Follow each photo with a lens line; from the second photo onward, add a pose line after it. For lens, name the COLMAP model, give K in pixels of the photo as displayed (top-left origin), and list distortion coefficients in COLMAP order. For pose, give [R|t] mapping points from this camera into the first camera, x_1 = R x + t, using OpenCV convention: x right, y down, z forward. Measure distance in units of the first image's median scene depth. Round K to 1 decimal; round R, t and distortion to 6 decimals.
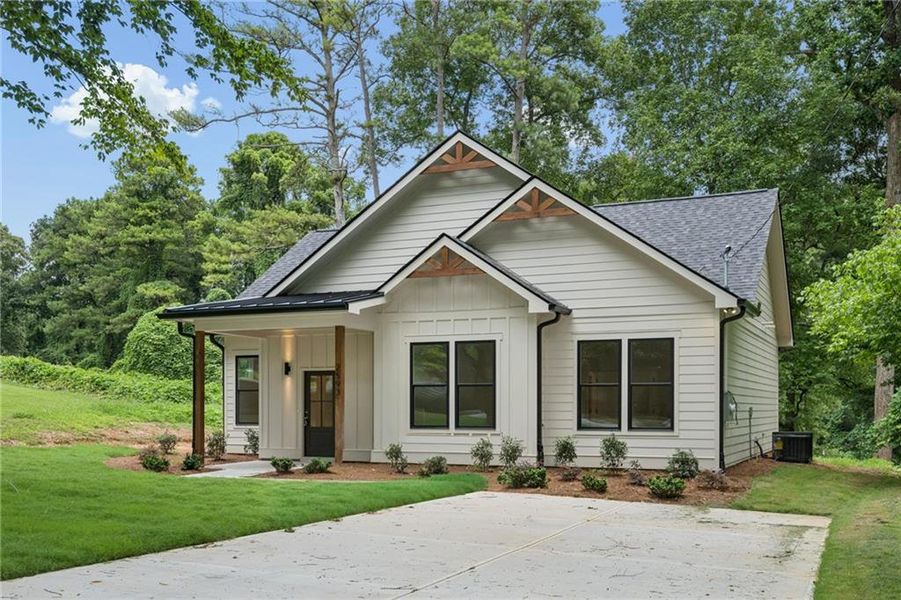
lens RADIAL K [[1030.7, 0, 450.5], [0, 1030.7, 300.0], [0, 0, 1]] dist [-0.063634, -0.006424]
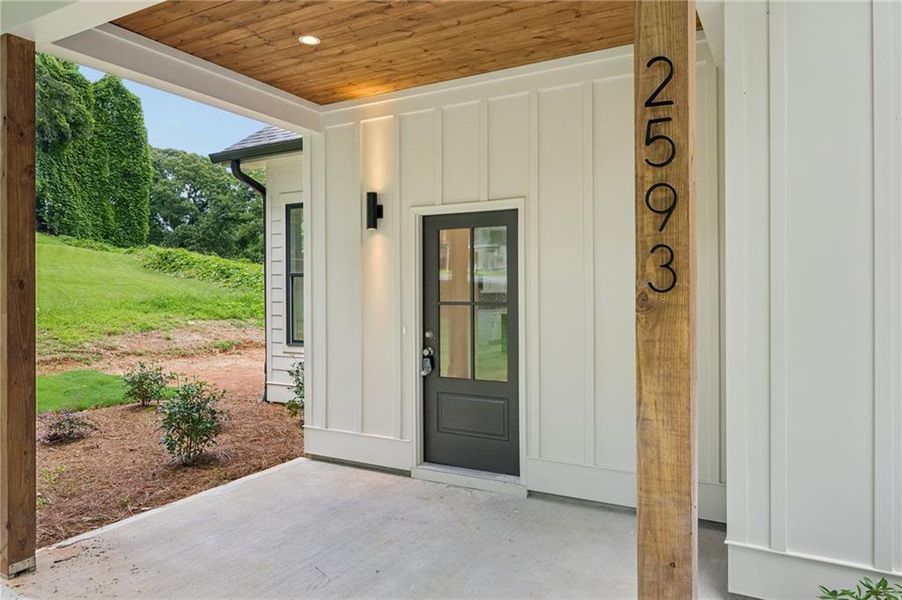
lens RADIAL K [[632.5, 0, 451.0], [0, 632.5, 287.7], [0, 0, 1]] dist [-0.001039, -0.000187]
pose [[0.993779, 0.002203, -0.111349, -0.110216], [0.008992, 0.994953, 0.099939, 0.072852], [0.111008, -0.100319, 0.988743, 0.800112]]
